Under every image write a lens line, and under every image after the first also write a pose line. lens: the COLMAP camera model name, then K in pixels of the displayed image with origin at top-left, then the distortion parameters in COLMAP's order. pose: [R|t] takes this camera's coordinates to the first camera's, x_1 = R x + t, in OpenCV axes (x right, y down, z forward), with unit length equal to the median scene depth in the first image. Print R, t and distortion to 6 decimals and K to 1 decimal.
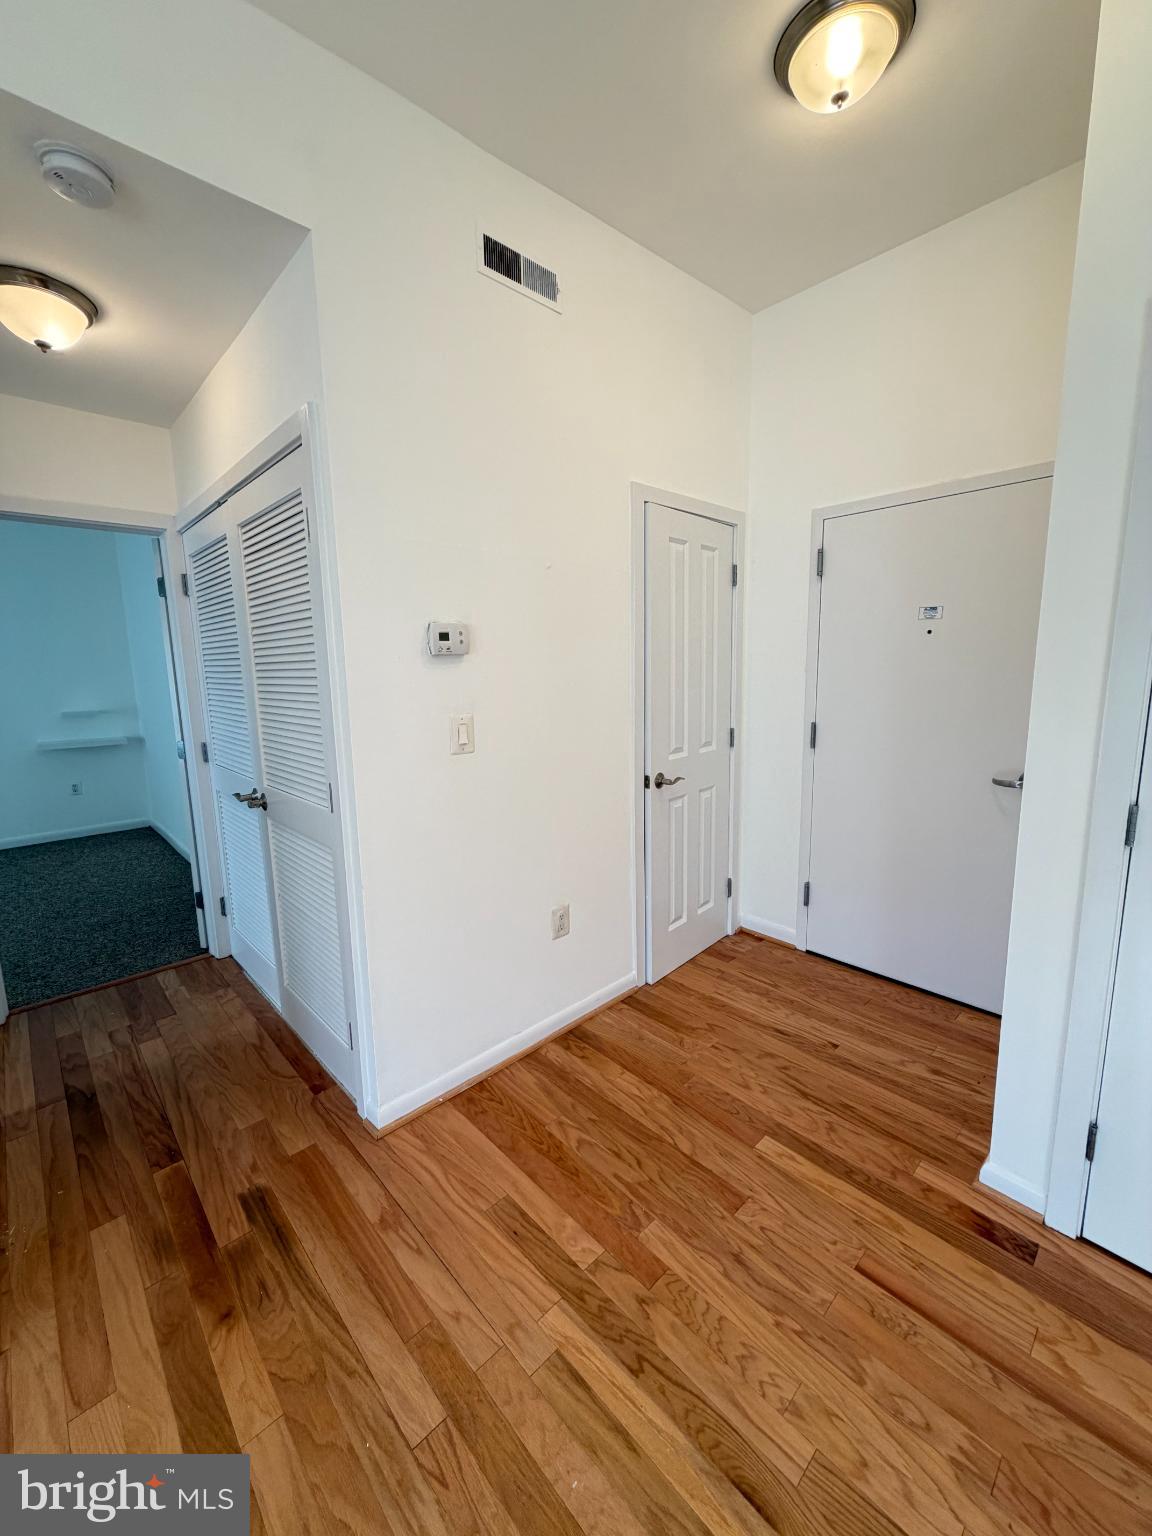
lens RADIAL K [[607.0, 0, 578.3], [0, 607.0, 763.0], [0, 0, 1]] dist [0.000811, 0.000089]
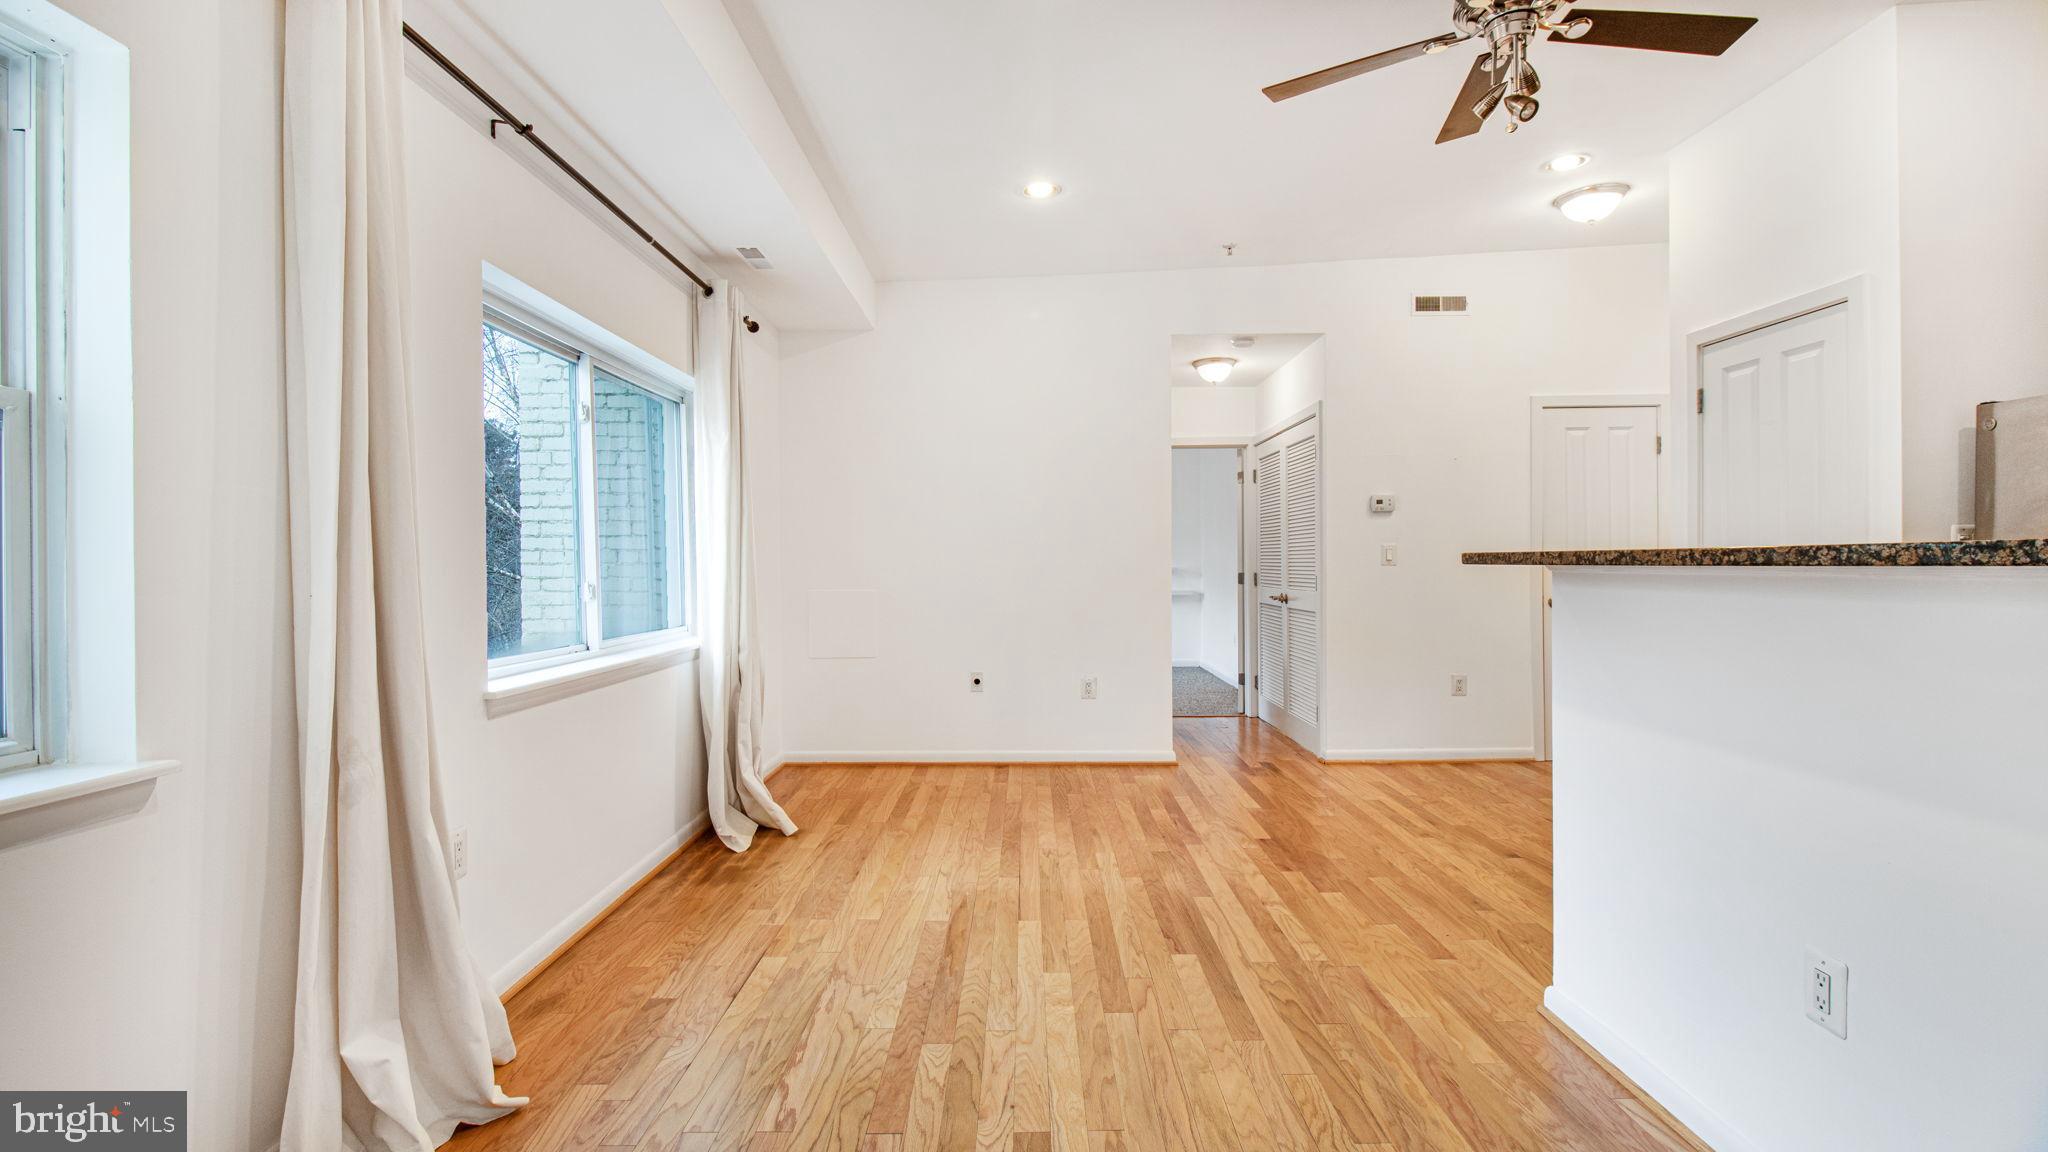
lens RADIAL K [[955.7, 0, 1011.4], [0, 955.7, 561.8], [0, 0, 1]] dist [-0.000836, -0.000209]
pose [[0.716088, 0.016401, -0.697818, 0.843294], [-0.114619, 0.988916, -0.094377, 0.315107], [0.688535, 0.147565, 0.710031, -1.530645]]
